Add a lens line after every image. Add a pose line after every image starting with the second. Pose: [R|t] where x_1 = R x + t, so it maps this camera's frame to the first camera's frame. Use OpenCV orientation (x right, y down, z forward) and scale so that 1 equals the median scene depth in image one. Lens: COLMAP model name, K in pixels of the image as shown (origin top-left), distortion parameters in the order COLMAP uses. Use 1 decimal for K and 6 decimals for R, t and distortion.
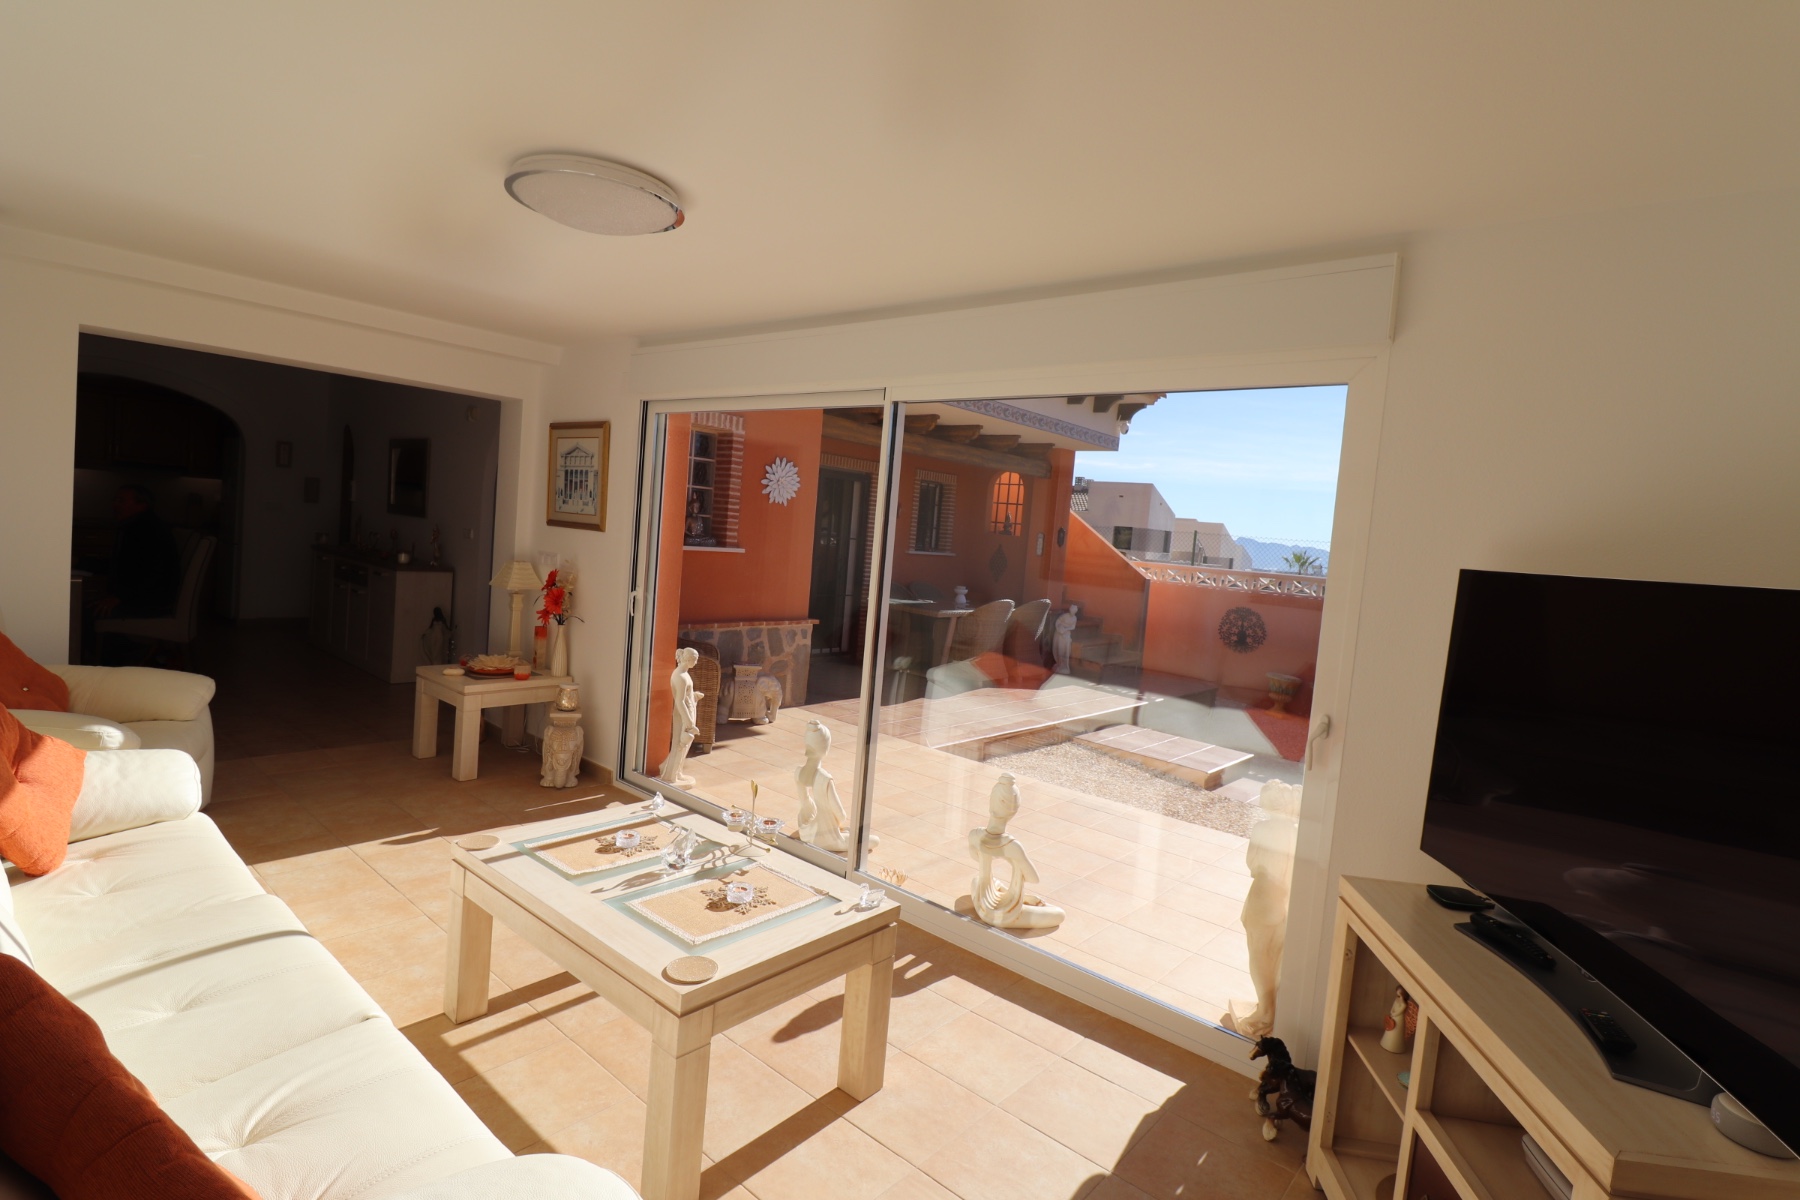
lens RADIAL K [[872.7, 0, 900.0], [0, 872.7, 600.0], [0, 0, 1]] dist [0.000197, -0.000015]
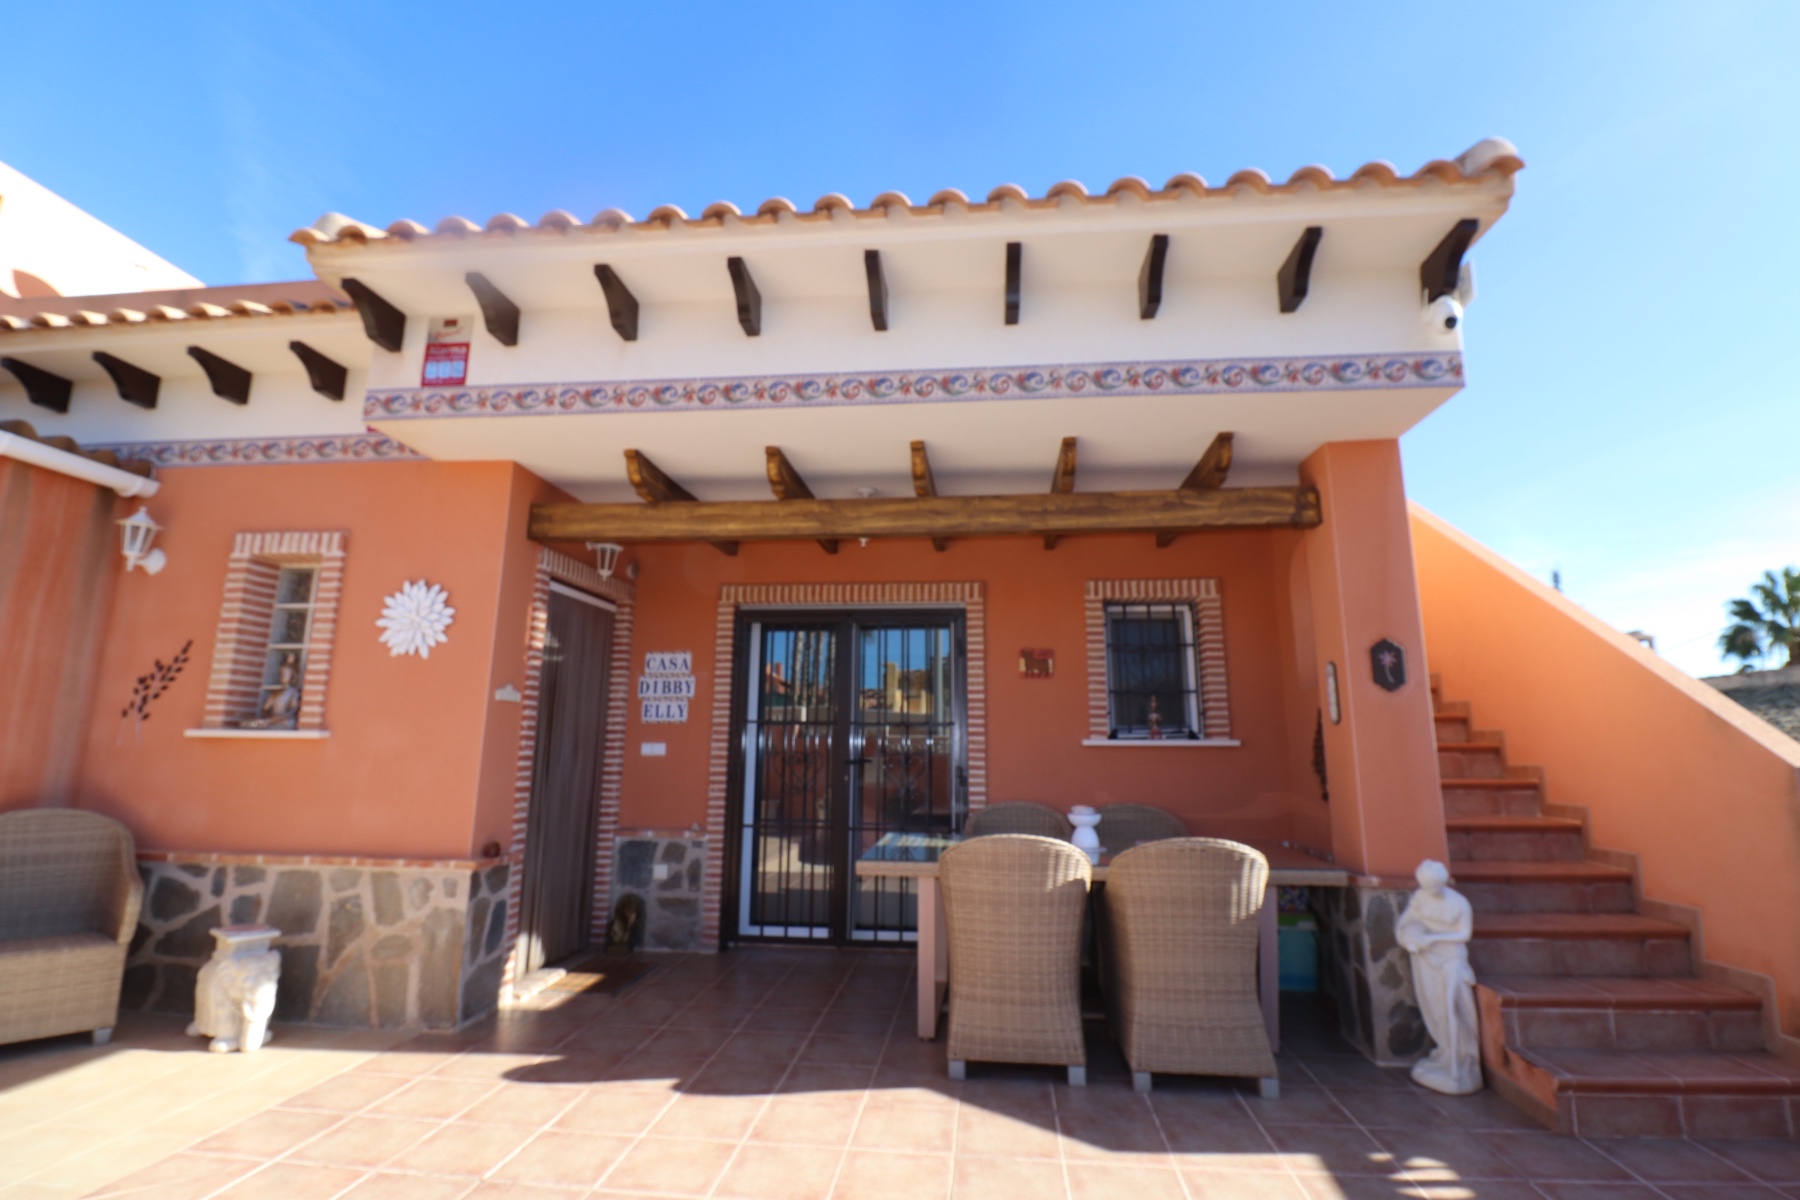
lens RADIAL K [[834.7, 0, 897.7], [0, 834.7, 579.8], [0, 0, 1]] dist [-0.000164, -0.013507]
pose [[0.573657, -0.242617, -0.782339, 0.555647], [-0.025305, 0.949420, -0.312987, 0.013886], [0.818705, 0.199345, 0.538502, 1.019217]]
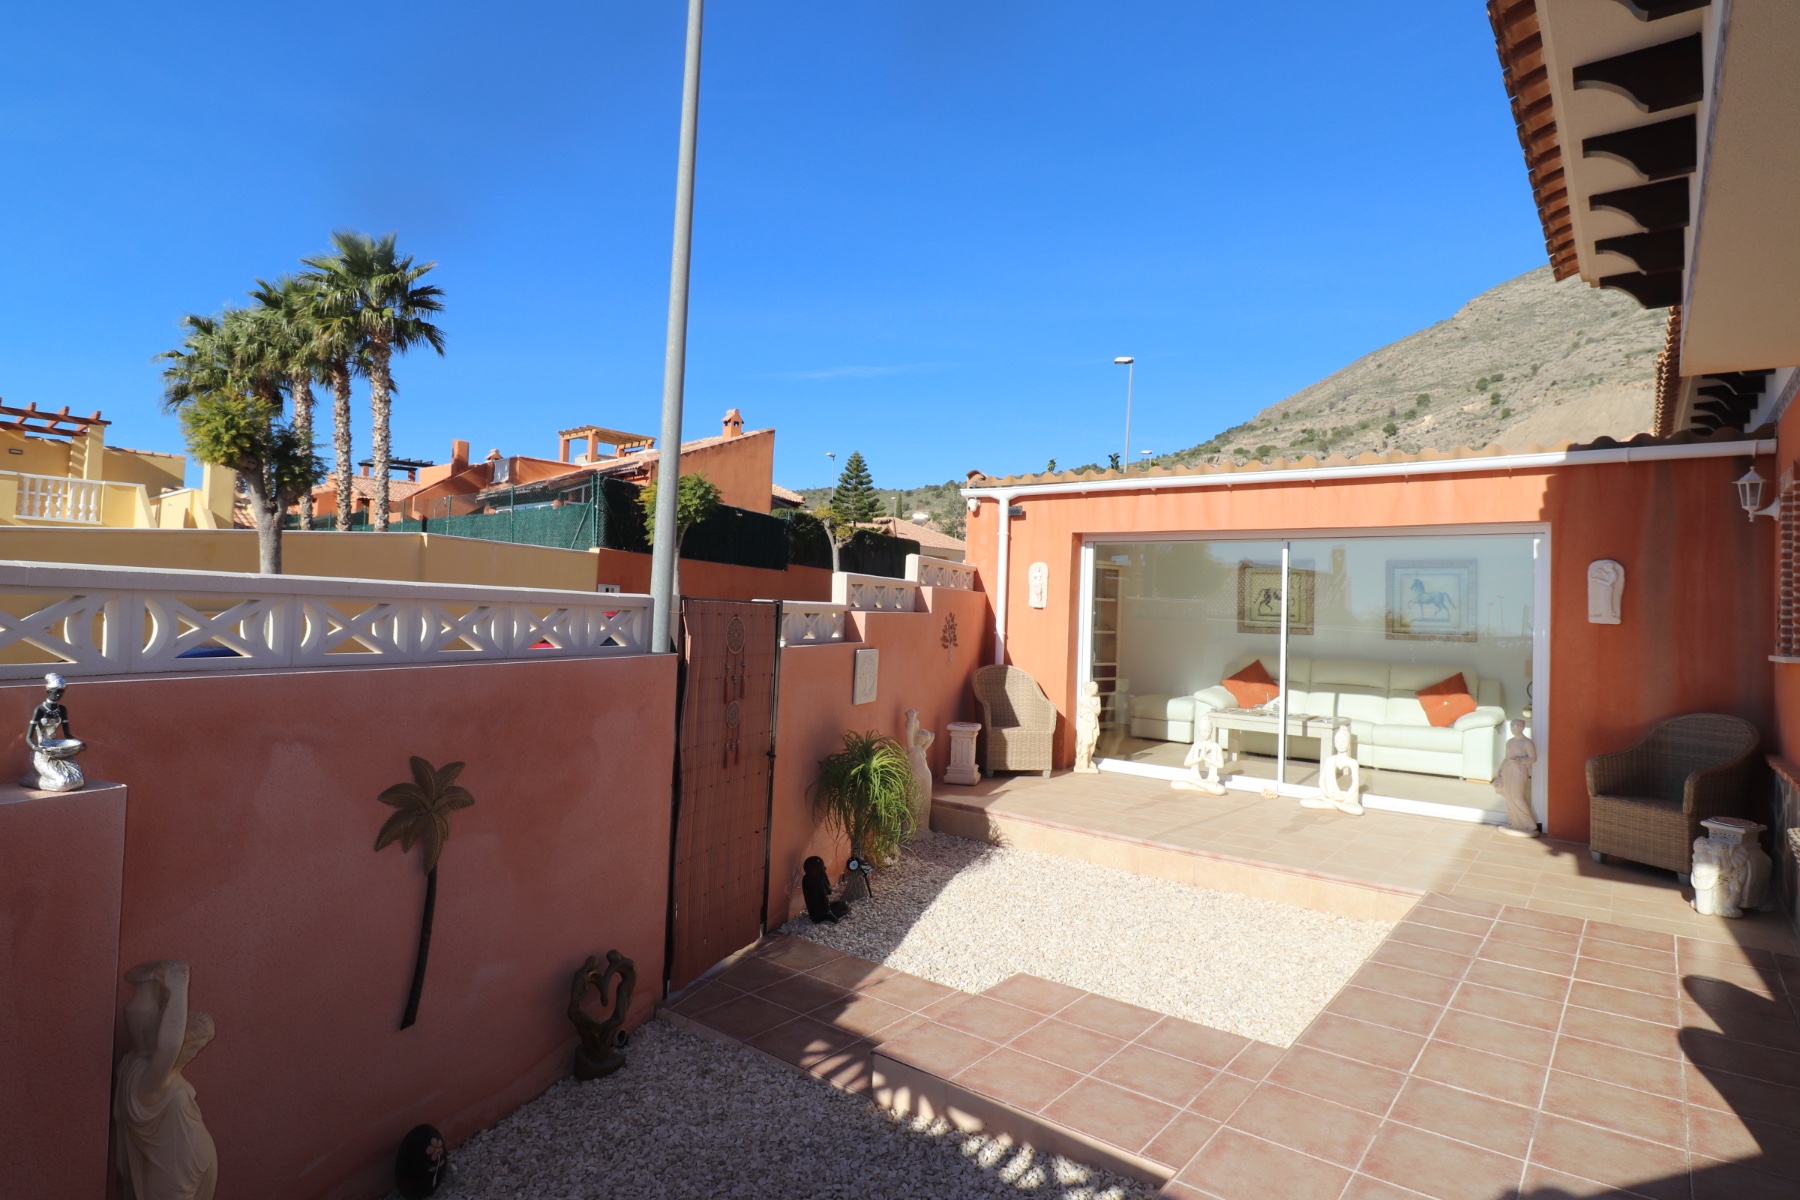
lens RADIAL K [[951.1, 0, 903.1], [0, 951.1, 594.8], [0, 0, 1]] dist [0.002302, -0.009564]
pose [[-0.991455, -0.122888, -0.043758, 0.514673], [-0.125325, 0.990411, 0.058138, -0.064854], [0.036194, 0.063126, -0.997349, 1.712748]]
